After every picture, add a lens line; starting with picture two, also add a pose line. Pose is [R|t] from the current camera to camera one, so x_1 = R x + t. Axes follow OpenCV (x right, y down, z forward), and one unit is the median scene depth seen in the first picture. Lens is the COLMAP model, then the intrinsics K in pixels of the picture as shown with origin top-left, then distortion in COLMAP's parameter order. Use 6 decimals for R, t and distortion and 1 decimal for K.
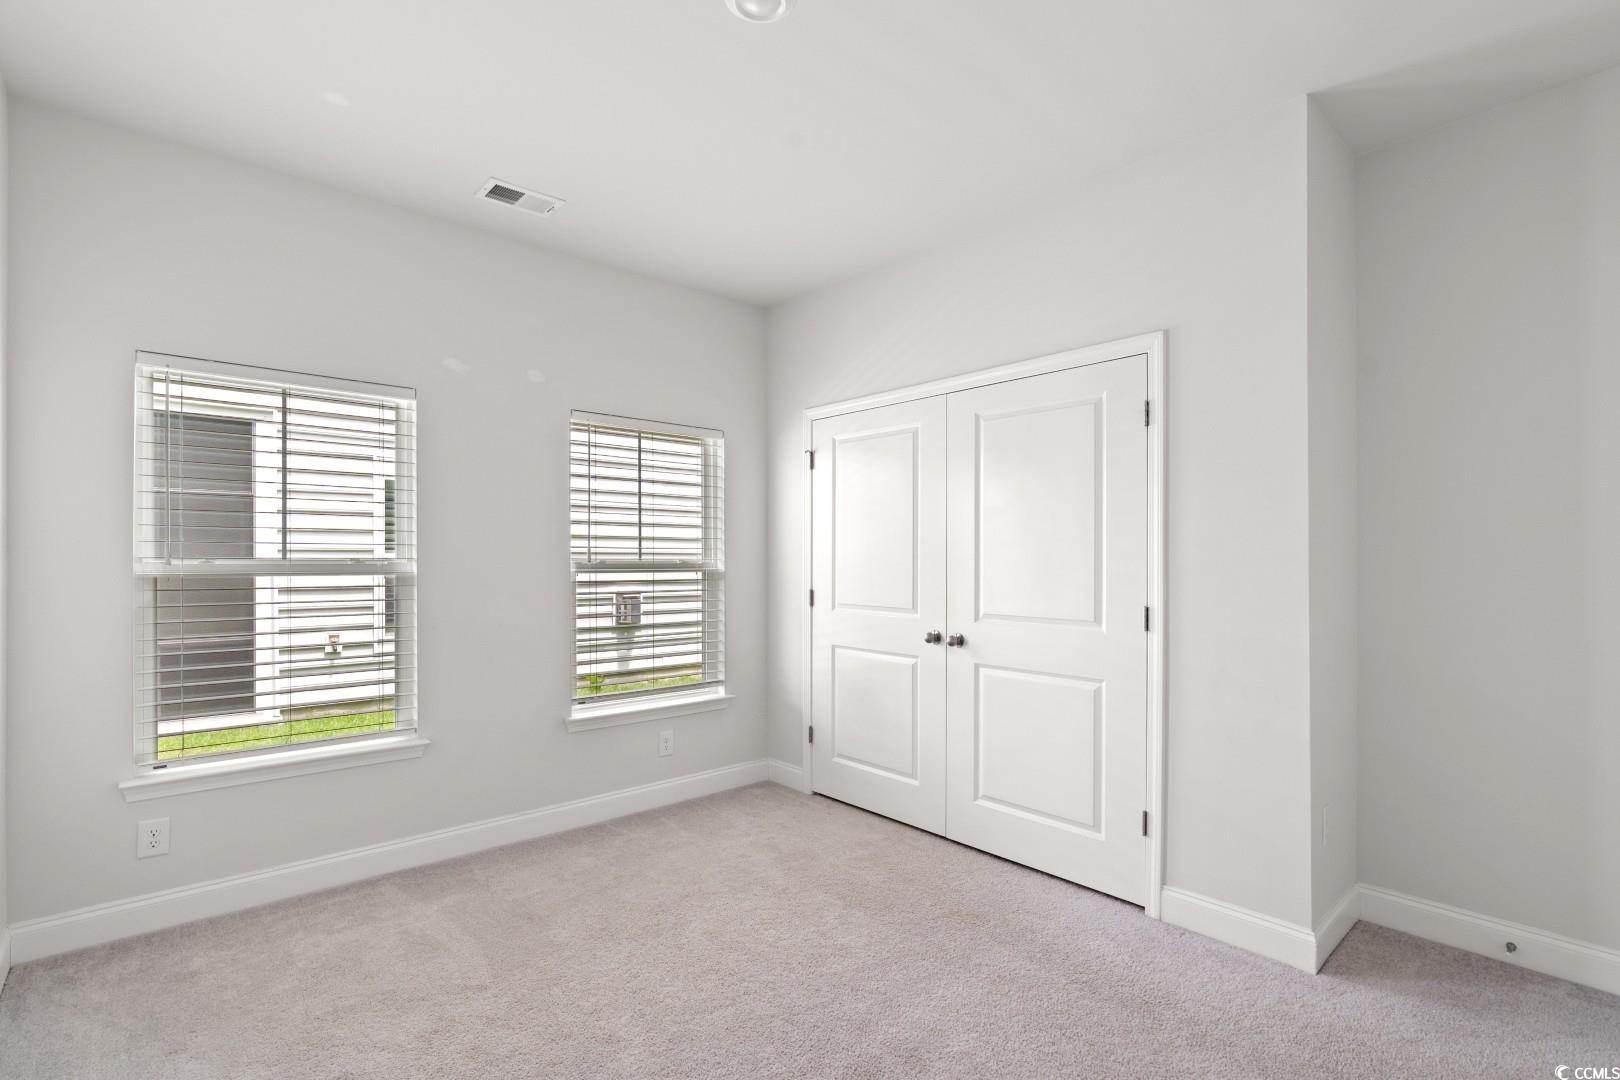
lens RADIAL K [[753.8, 0, 810.0], [0, 753.8, 540.0], [0, 0, 1]] dist [0.000135, 0.000216]
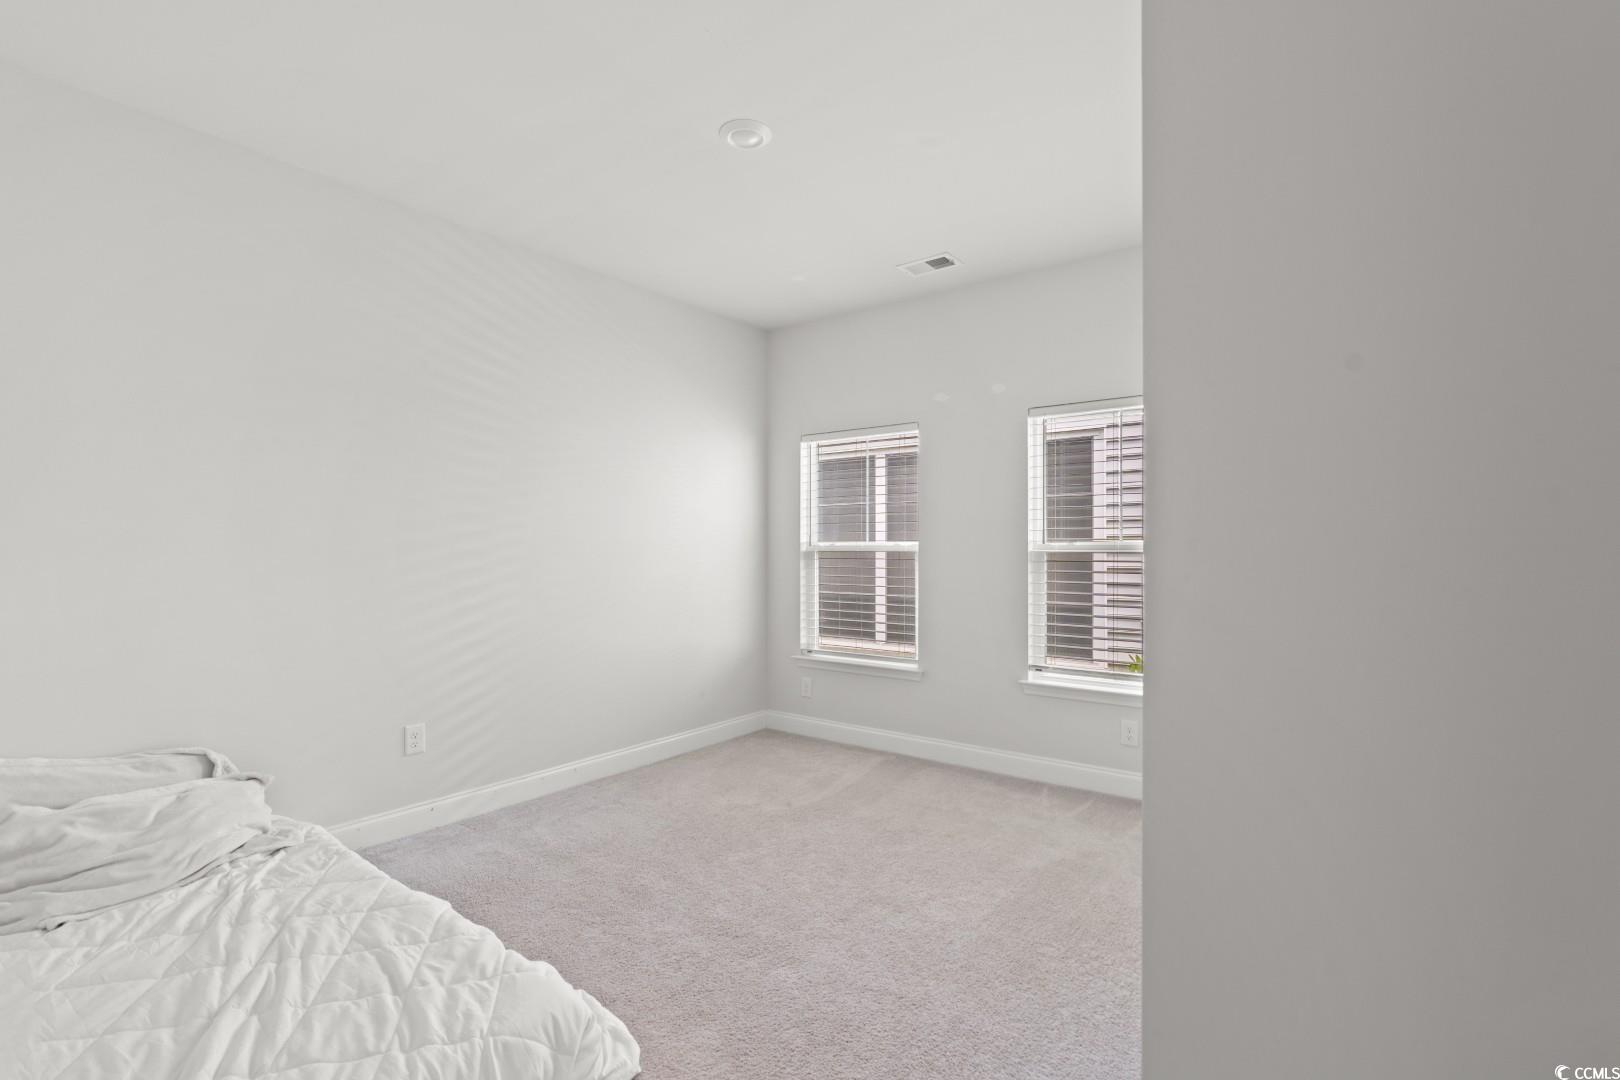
lens RADIAL K [[737.9, 0, 803.1], [0, 737.9, 525.5], [0, 0, 1]] dist [-0.002313, 0.000449]
pose [[0.207636, -0.028487, -0.977791, 0.717847], [0.024802, 0.999408, -0.023850, 0.020263], [0.977892, -0.019299, 0.208220, 0.452309]]
